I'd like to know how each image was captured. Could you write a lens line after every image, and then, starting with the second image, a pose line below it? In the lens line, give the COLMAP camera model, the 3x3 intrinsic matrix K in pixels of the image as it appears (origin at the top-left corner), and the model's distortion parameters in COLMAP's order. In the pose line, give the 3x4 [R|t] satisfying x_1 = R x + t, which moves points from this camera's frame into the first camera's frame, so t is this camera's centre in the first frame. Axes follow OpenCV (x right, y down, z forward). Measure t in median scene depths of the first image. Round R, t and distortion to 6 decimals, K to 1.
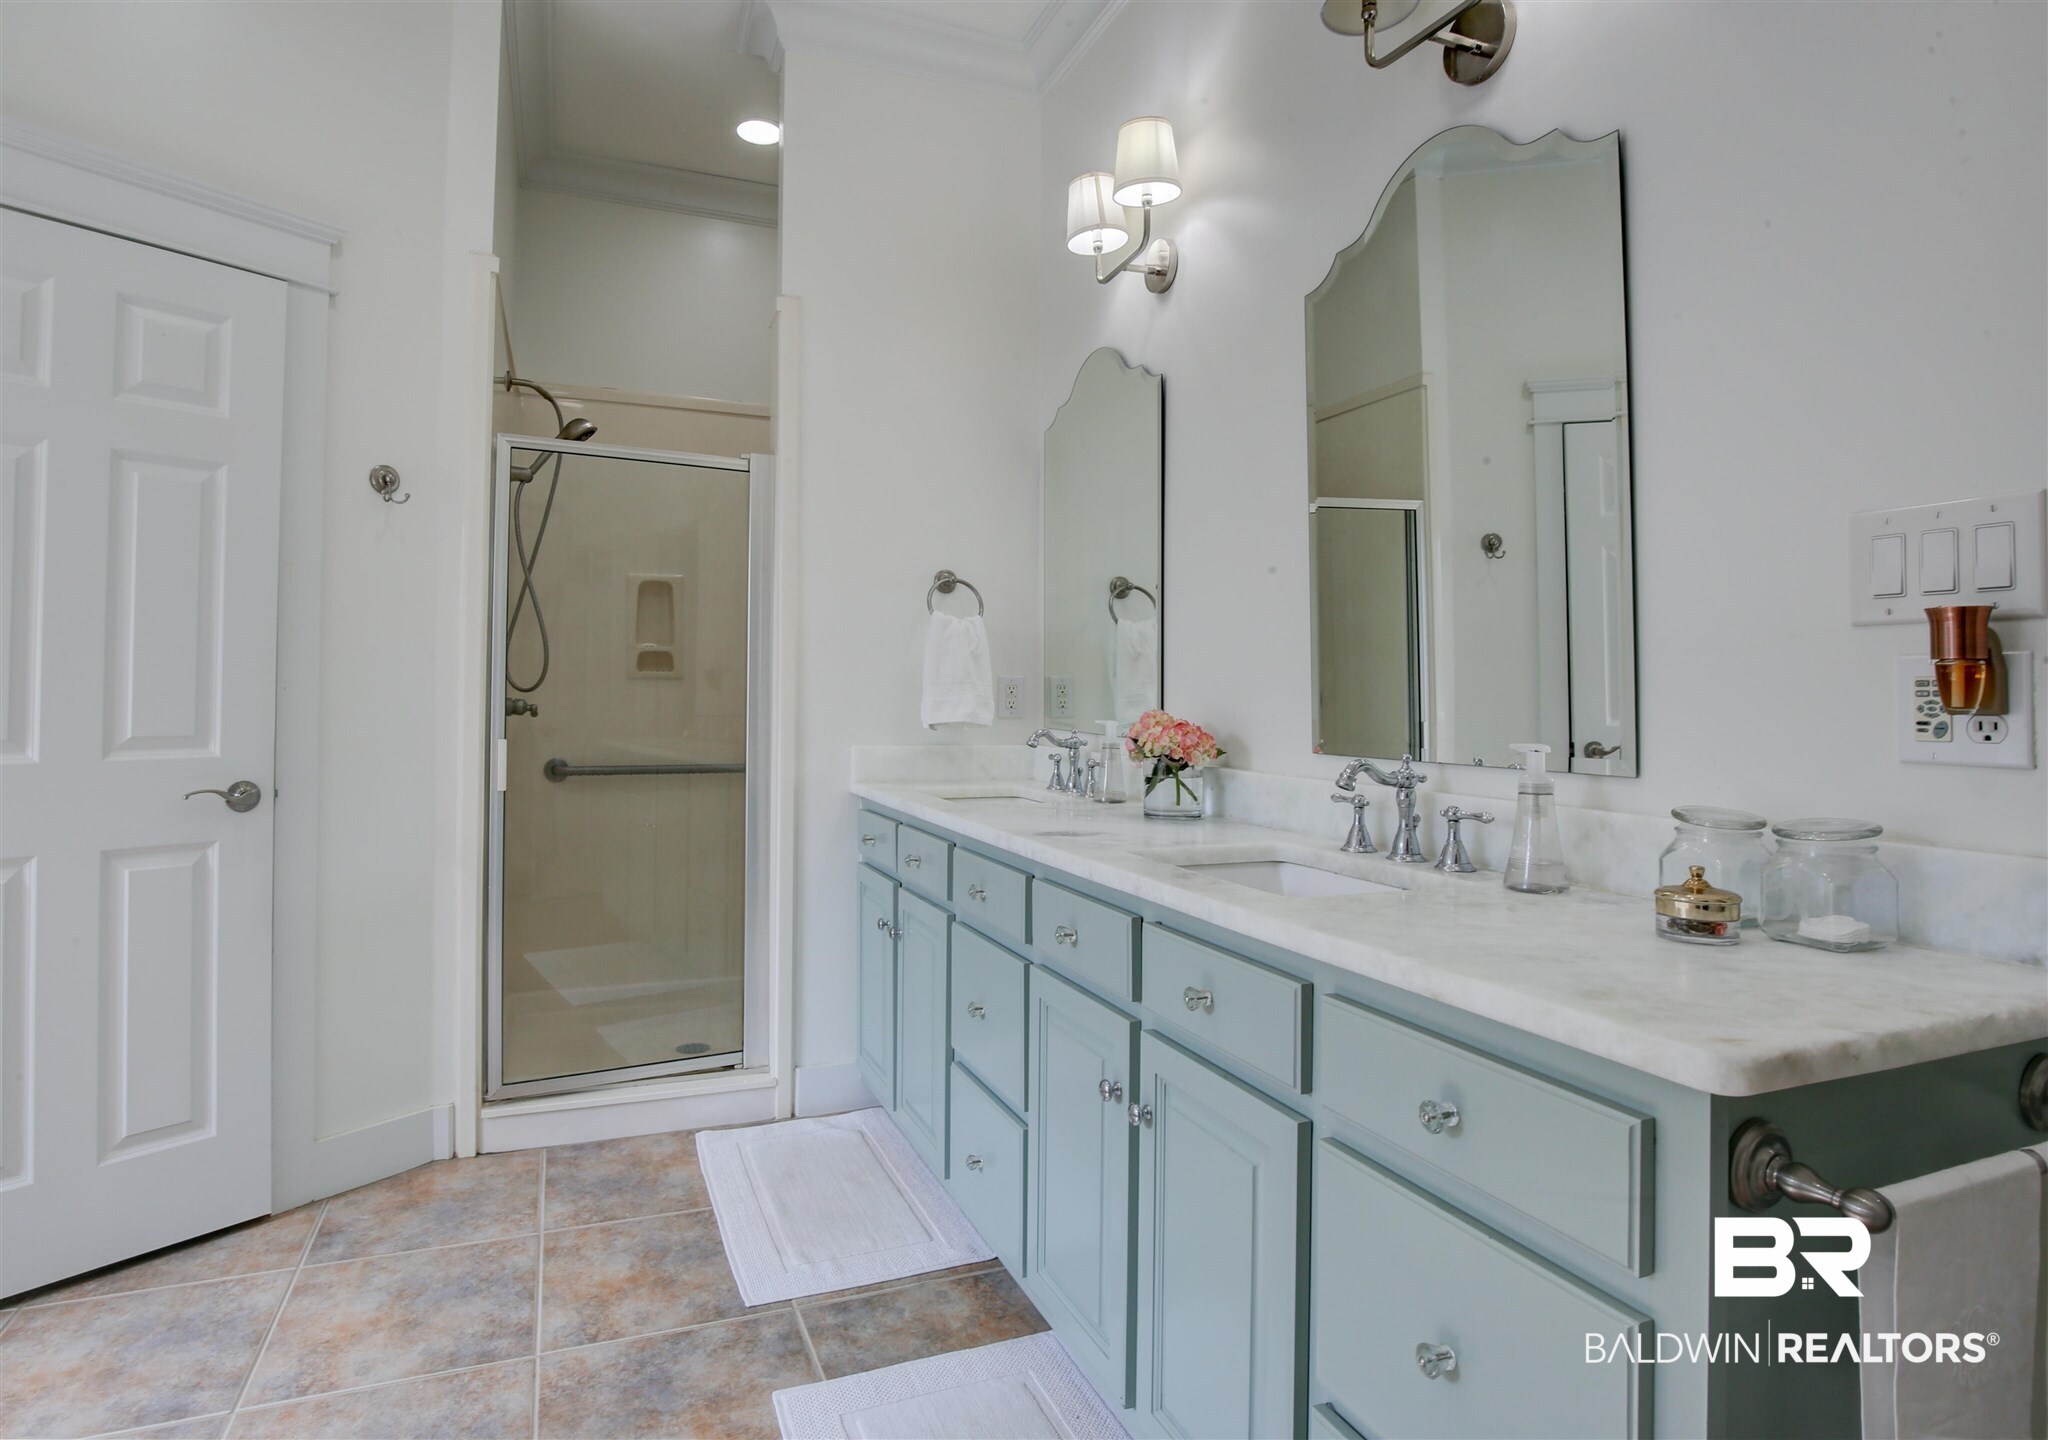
lens RADIAL K [[1081.9, 0, 967.8], [0, 1081.9, 664.1], [0, 0, 1]] dist [-0.024796, 0.003154]
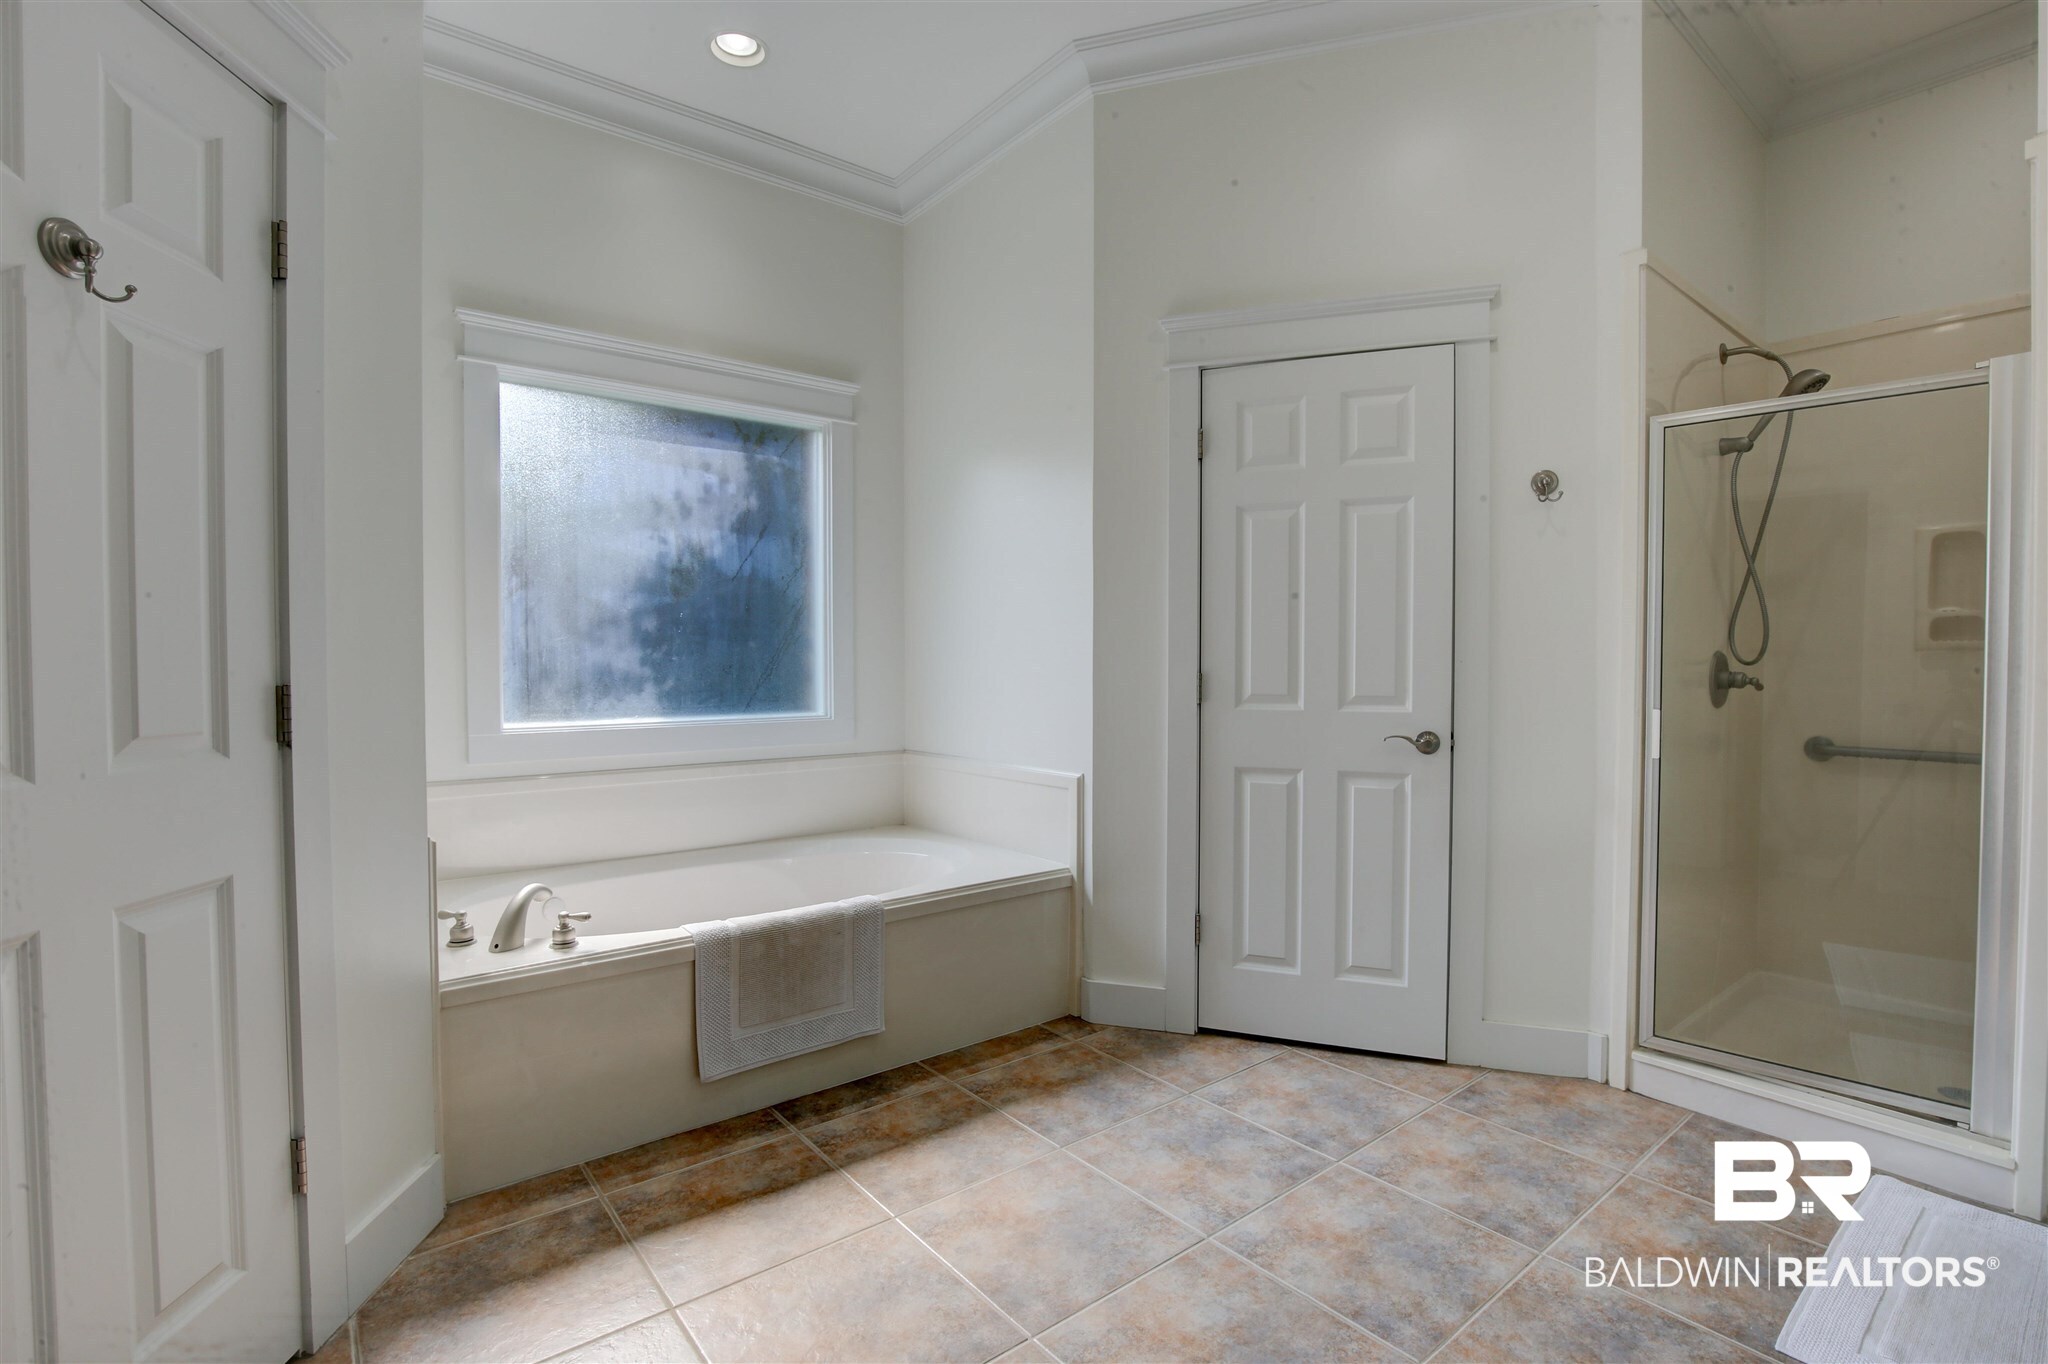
lens RADIAL K [[945.4, 0, 1025.0], [0, 945.4, 678.5], [0, 0, 1]] dist [-0.031334, 0.004578]
pose [[0.309304, 0.009190, -0.950919, 0.296994], [0.025226, 0.999522, 0.017865, 0.009712], [0.950628, -0.029514, 0.308925, 0.169654]]
